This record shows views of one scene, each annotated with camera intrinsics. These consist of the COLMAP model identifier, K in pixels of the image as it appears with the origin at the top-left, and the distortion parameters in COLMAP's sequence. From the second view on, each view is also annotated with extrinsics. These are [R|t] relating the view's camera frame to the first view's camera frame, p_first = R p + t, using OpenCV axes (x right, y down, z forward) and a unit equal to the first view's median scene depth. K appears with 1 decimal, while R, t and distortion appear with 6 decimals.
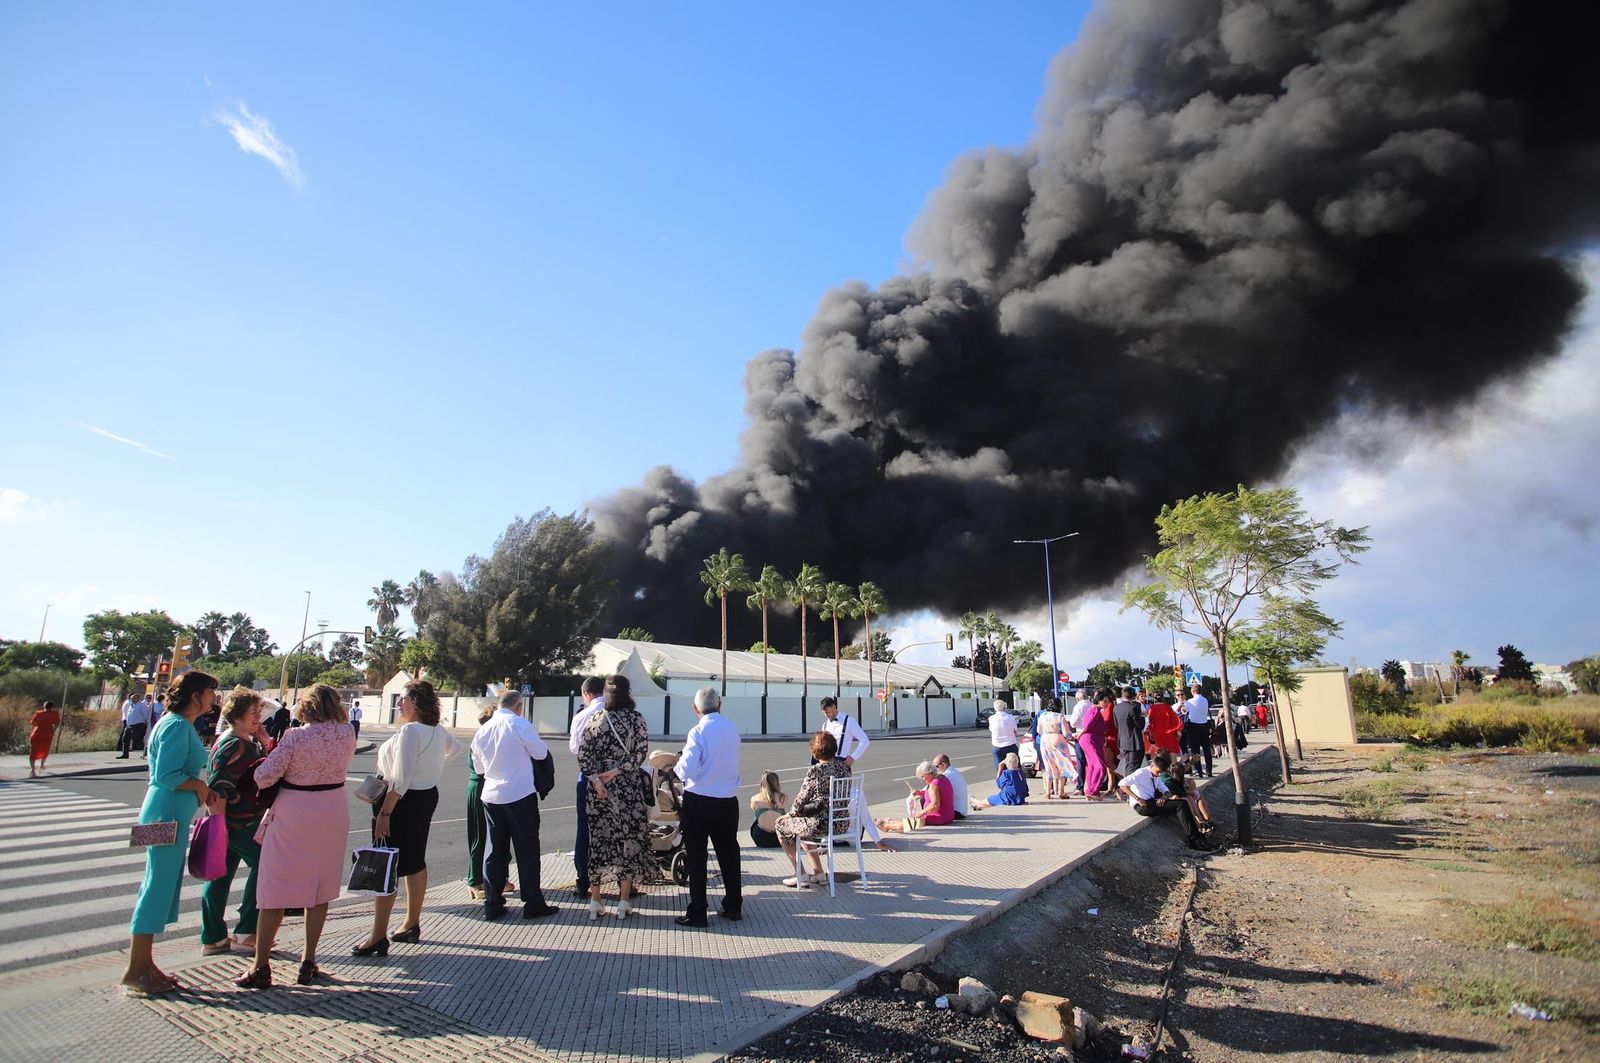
lens RADIAL K [[880.2, 0, 800.0], [0, 880.2, 531.5], [0, 0, 1]] dist [-0.080662, 0.041463]
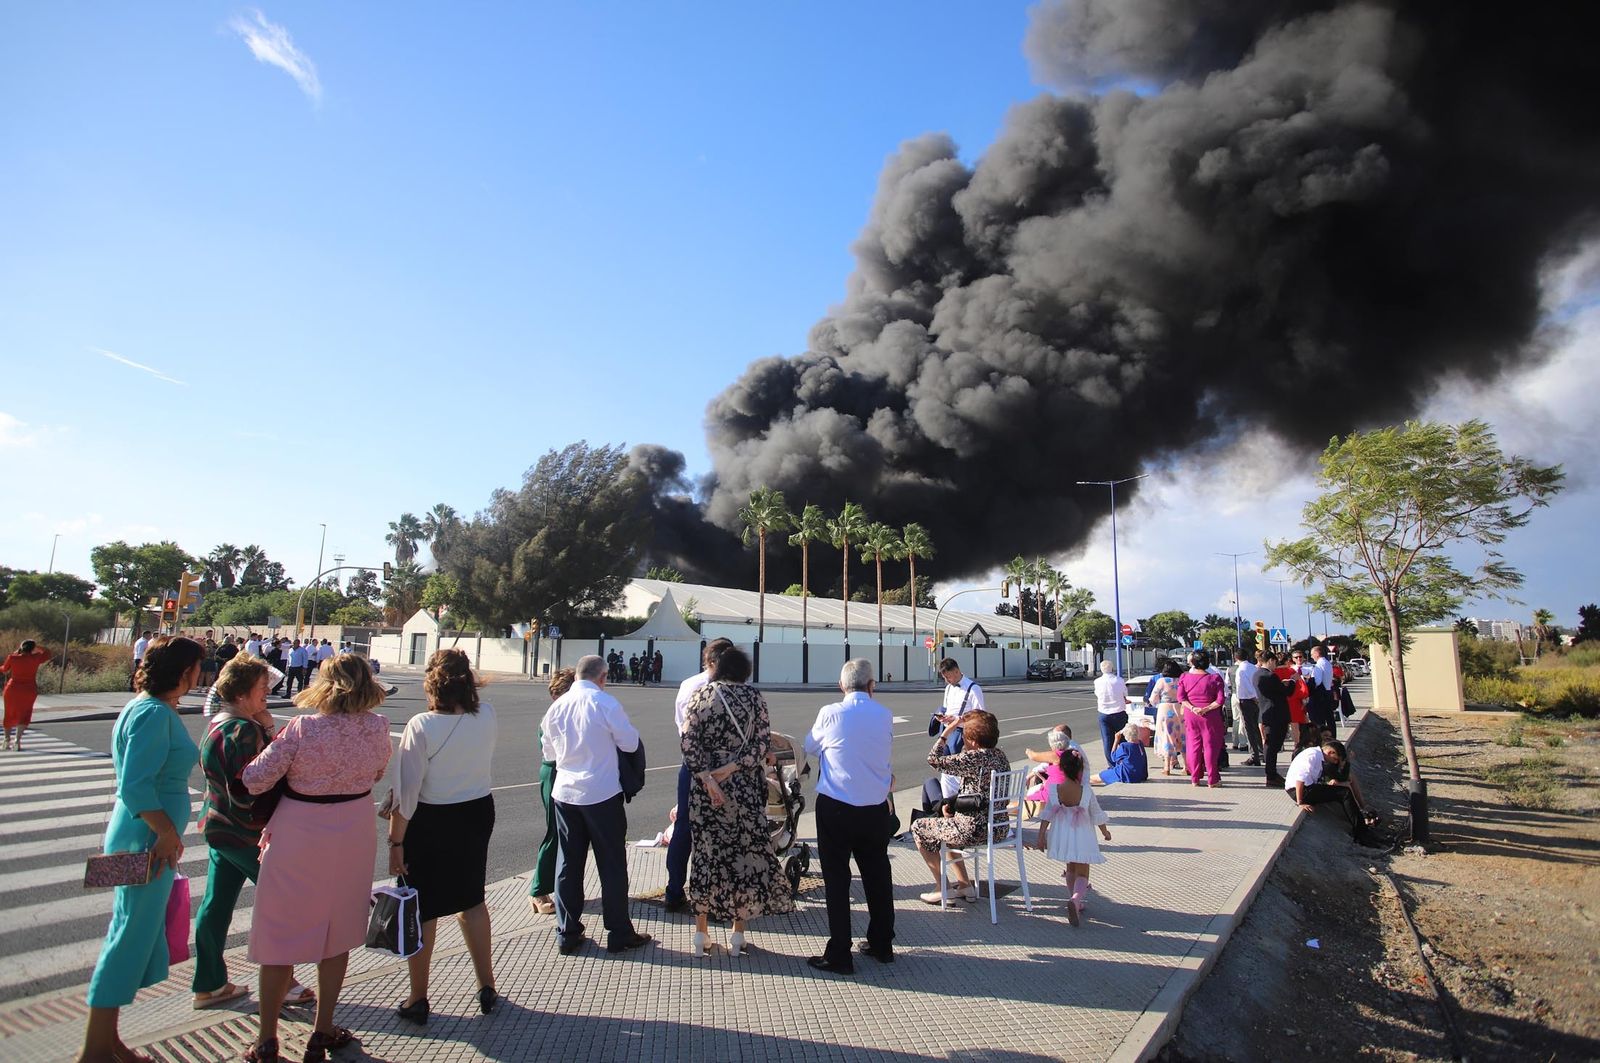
lens RADIAL K [[838.5, 0, 759.7], [0, 838.5, 514.7], [0, 0, 1]] dist [-0.073483, 0.028030]
pose [[0.999400, 0.017236, -0.030050, -0.069330], [-0.015753, 0.998680, 0.048896, 0.007987], [0.030853, -0.048393, 0.998352, 0.117397]]
